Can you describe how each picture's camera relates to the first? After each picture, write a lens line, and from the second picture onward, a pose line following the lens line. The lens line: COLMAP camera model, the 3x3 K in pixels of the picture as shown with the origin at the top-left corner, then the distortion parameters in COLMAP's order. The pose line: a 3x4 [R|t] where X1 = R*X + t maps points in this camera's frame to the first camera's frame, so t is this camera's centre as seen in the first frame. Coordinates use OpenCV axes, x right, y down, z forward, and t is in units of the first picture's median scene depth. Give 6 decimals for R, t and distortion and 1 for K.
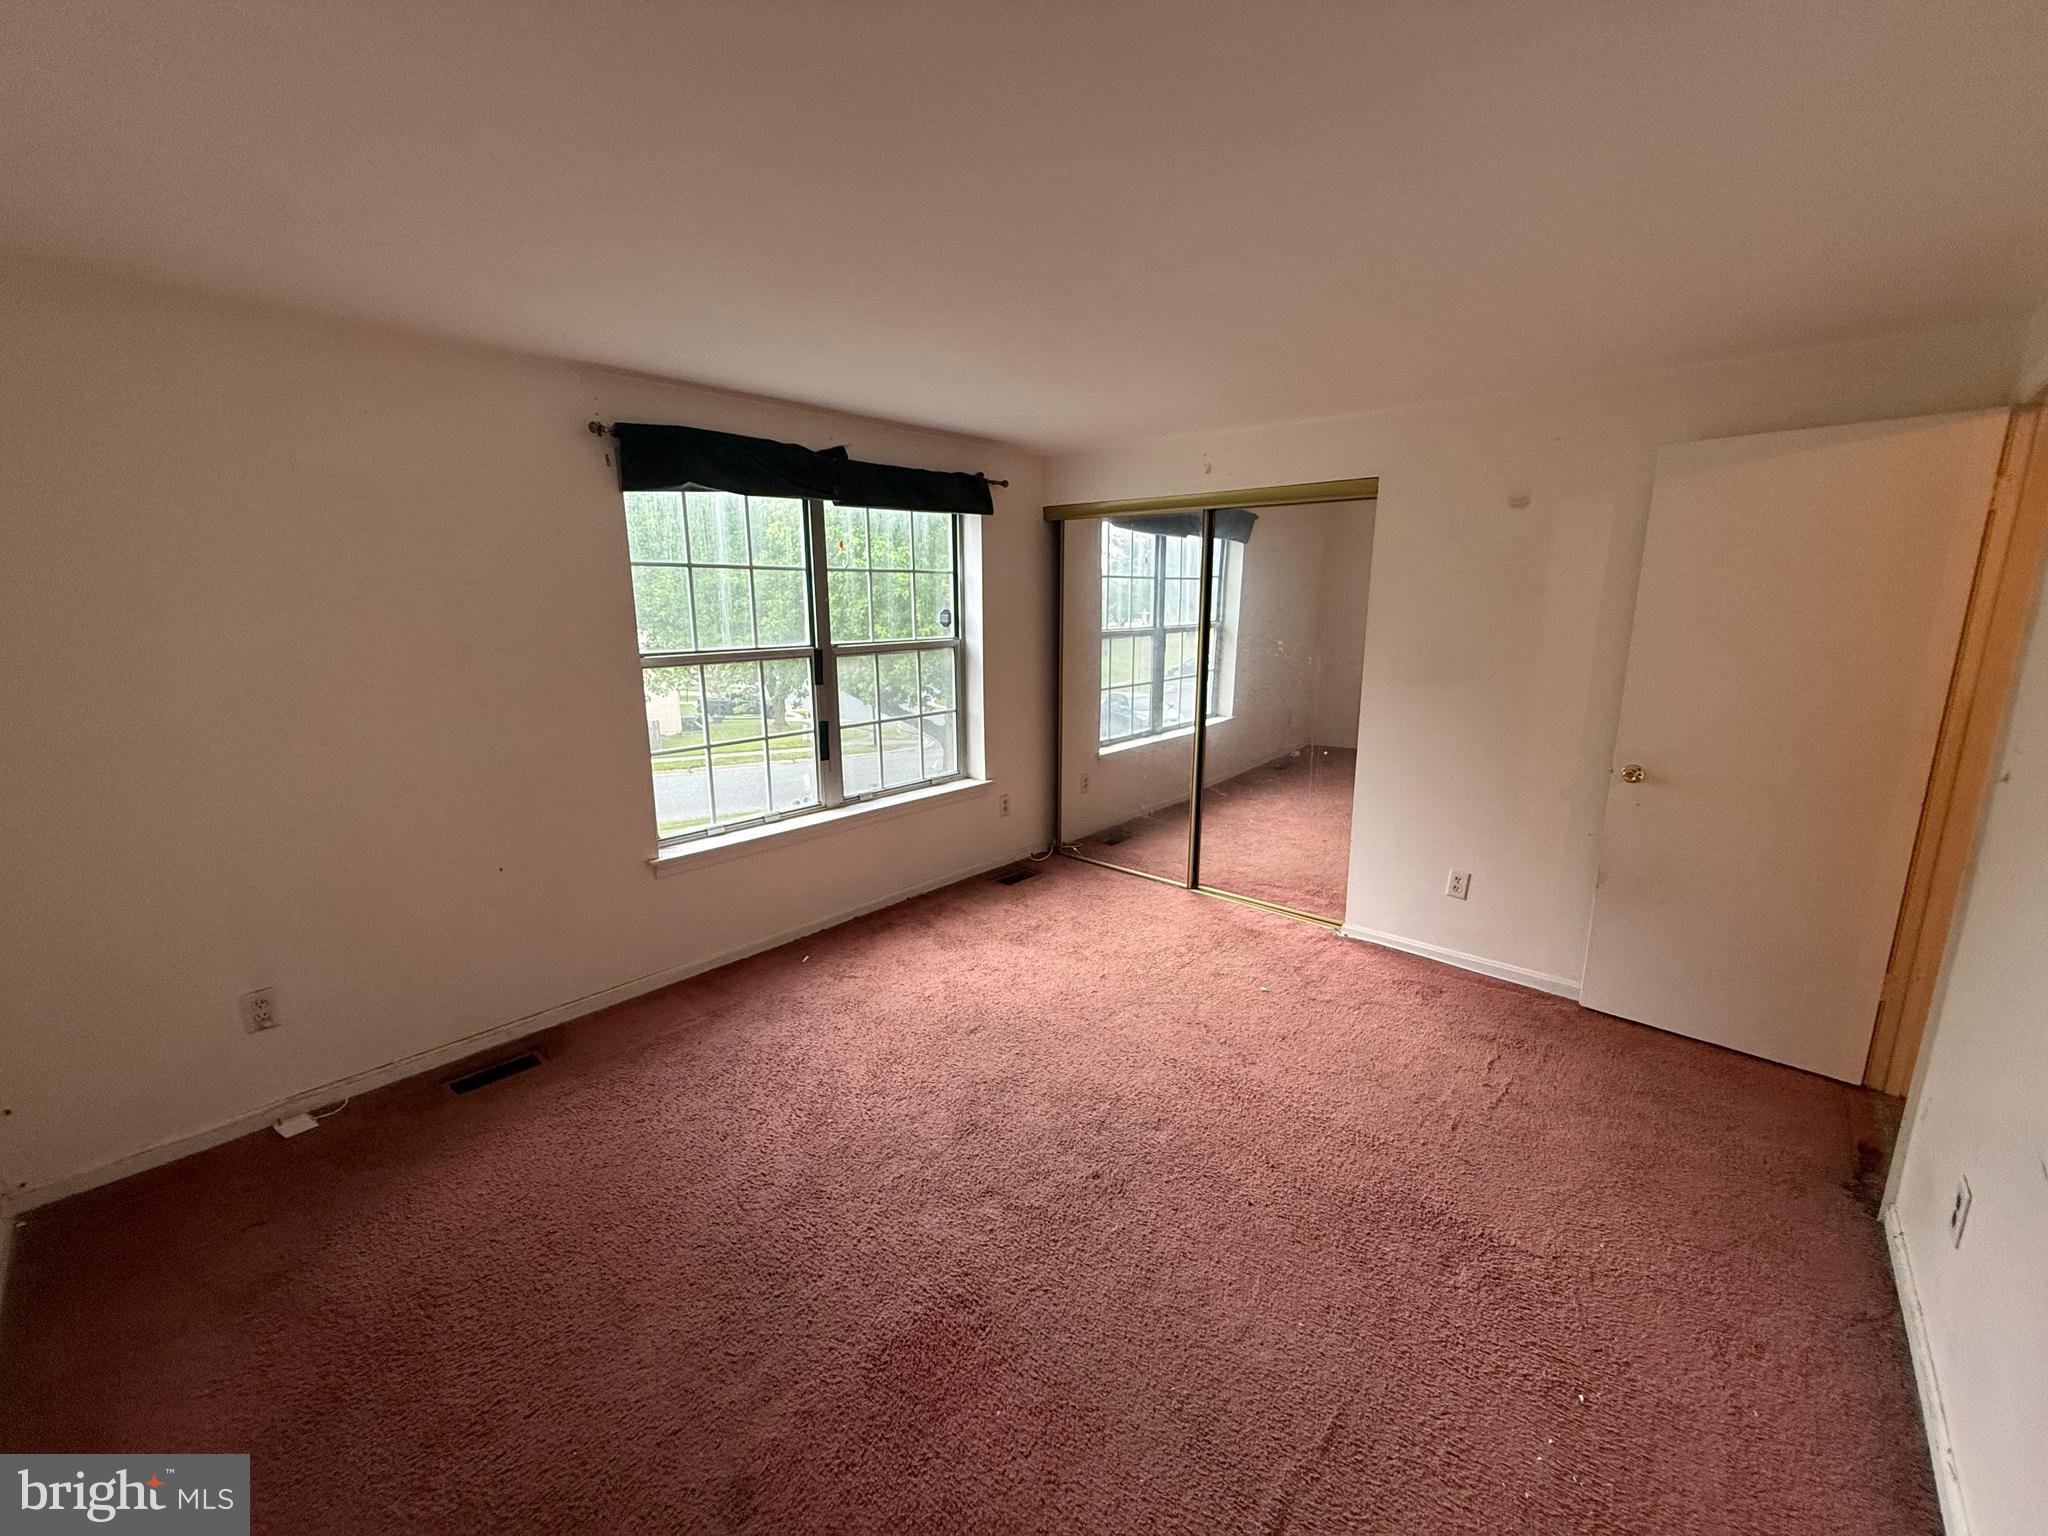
lens RADIAL K [[817.1, 0, 1020.1], [0, 817.1, 764.9], [0, 0, 1]] dist [0.000485, 0.000332]
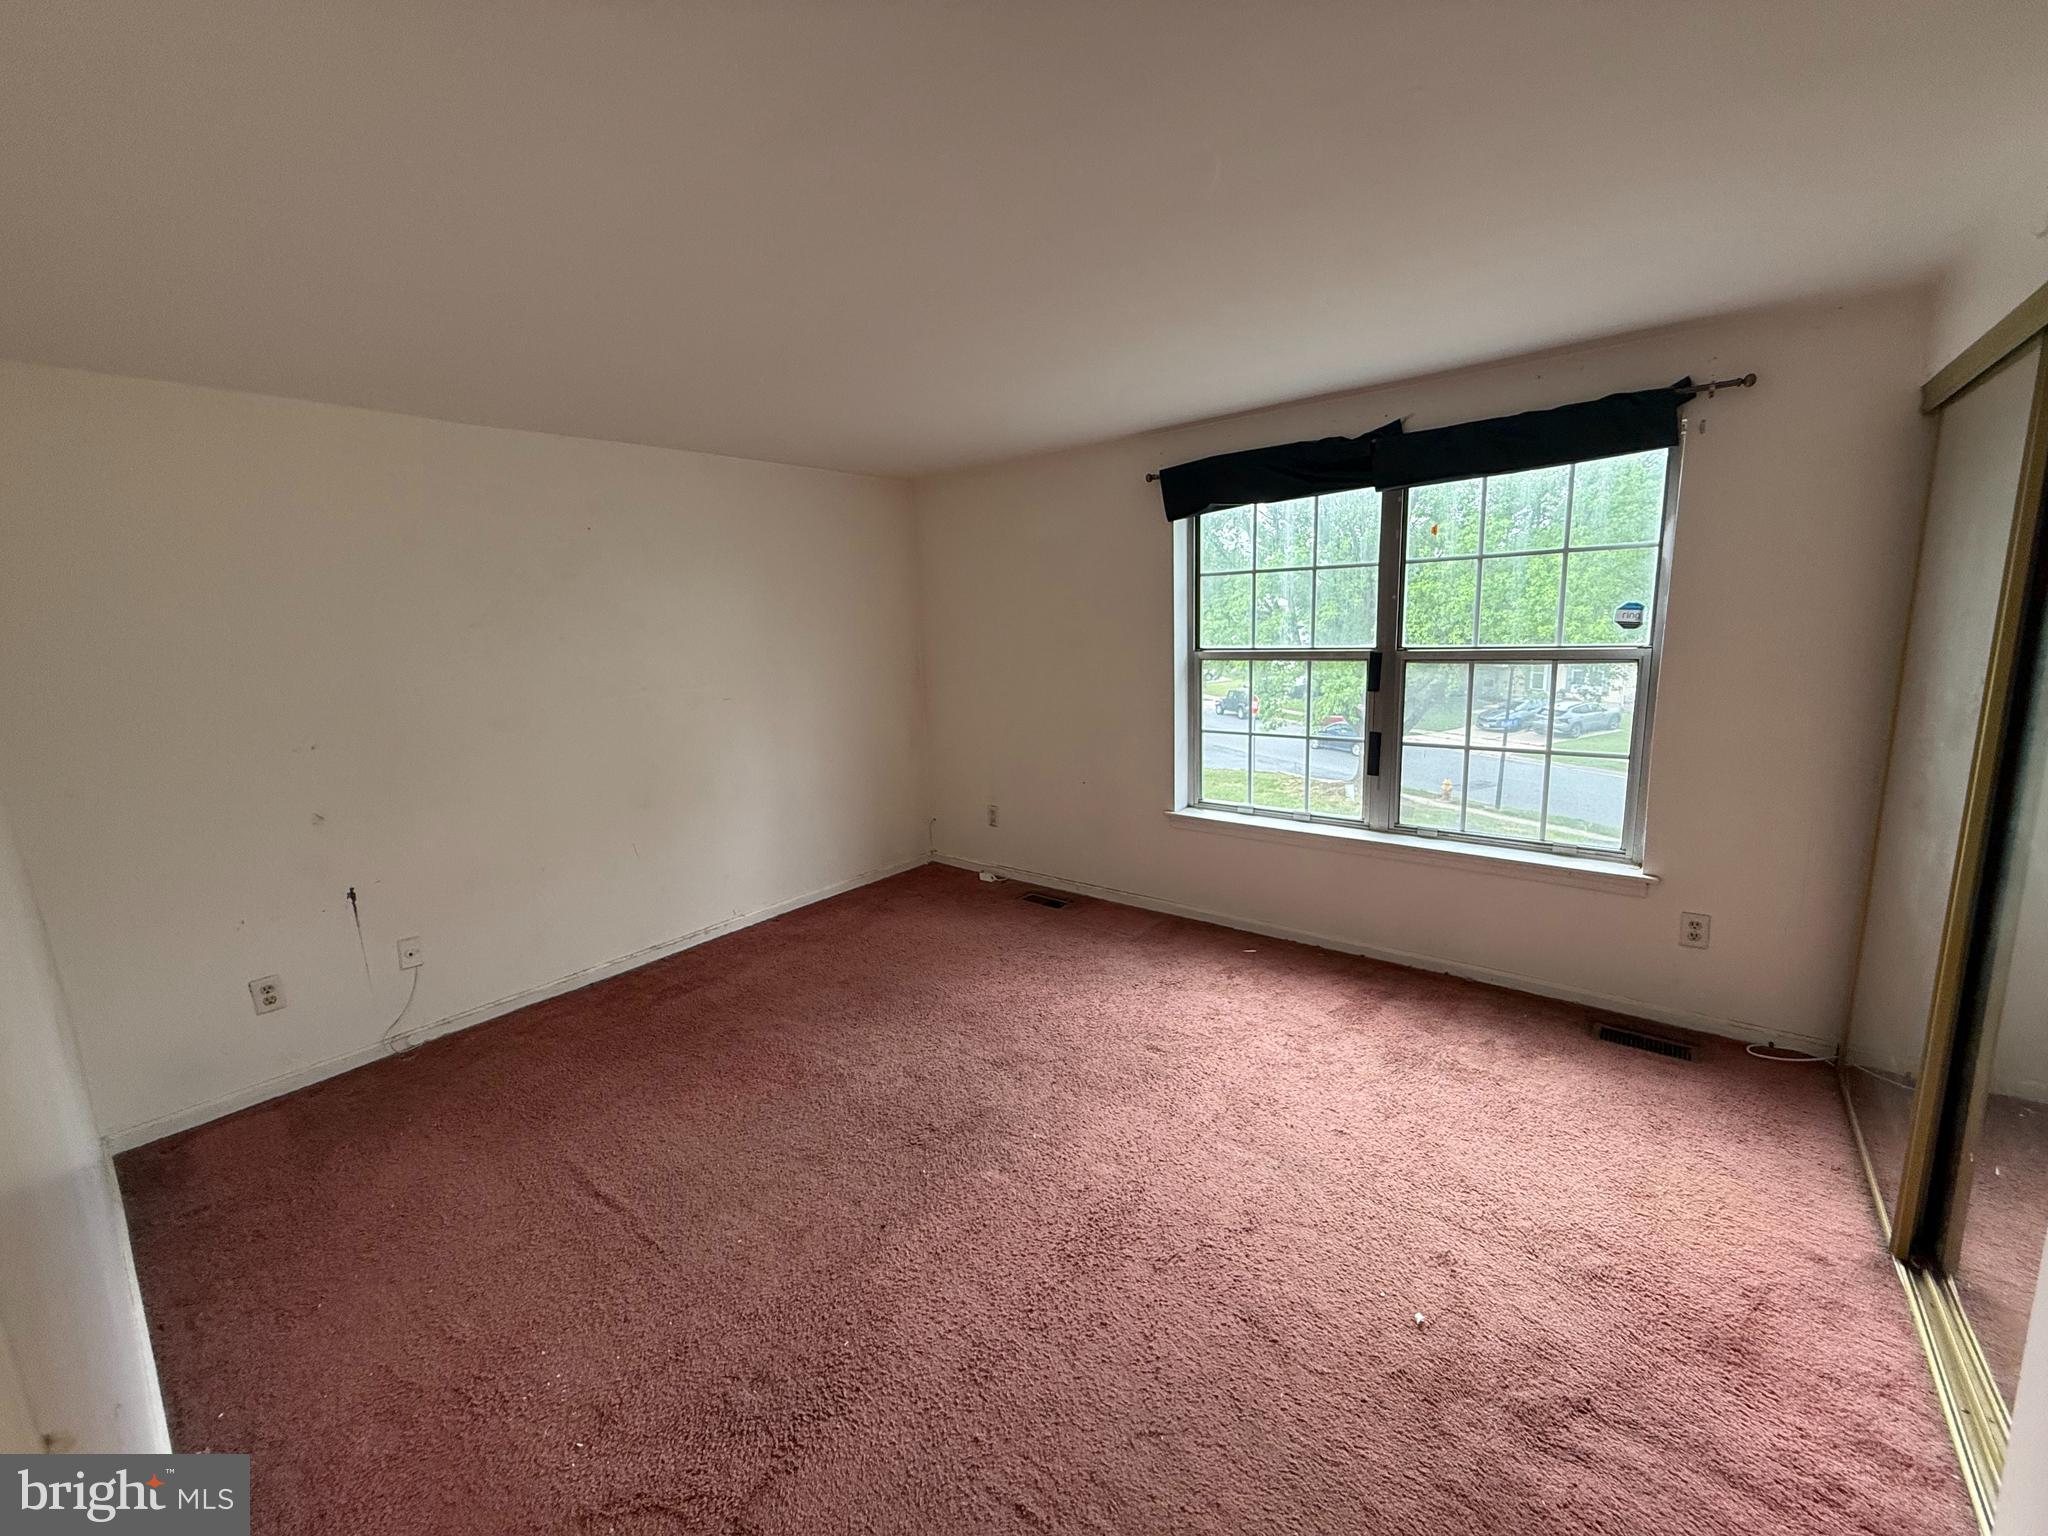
lens RADIAL K [[817.1, 0, 1017.3], [0, 817.1, 763.8], [0, 0, 1]] dist [0.000485, 0.000332]
pose [[0.045312, 0.177818, -0.983020, 0.650484], [-0.161350, 0.972413, 0.168462, -0.110461], [0.985857, 0.150977, 0.072753, 0.564875]]
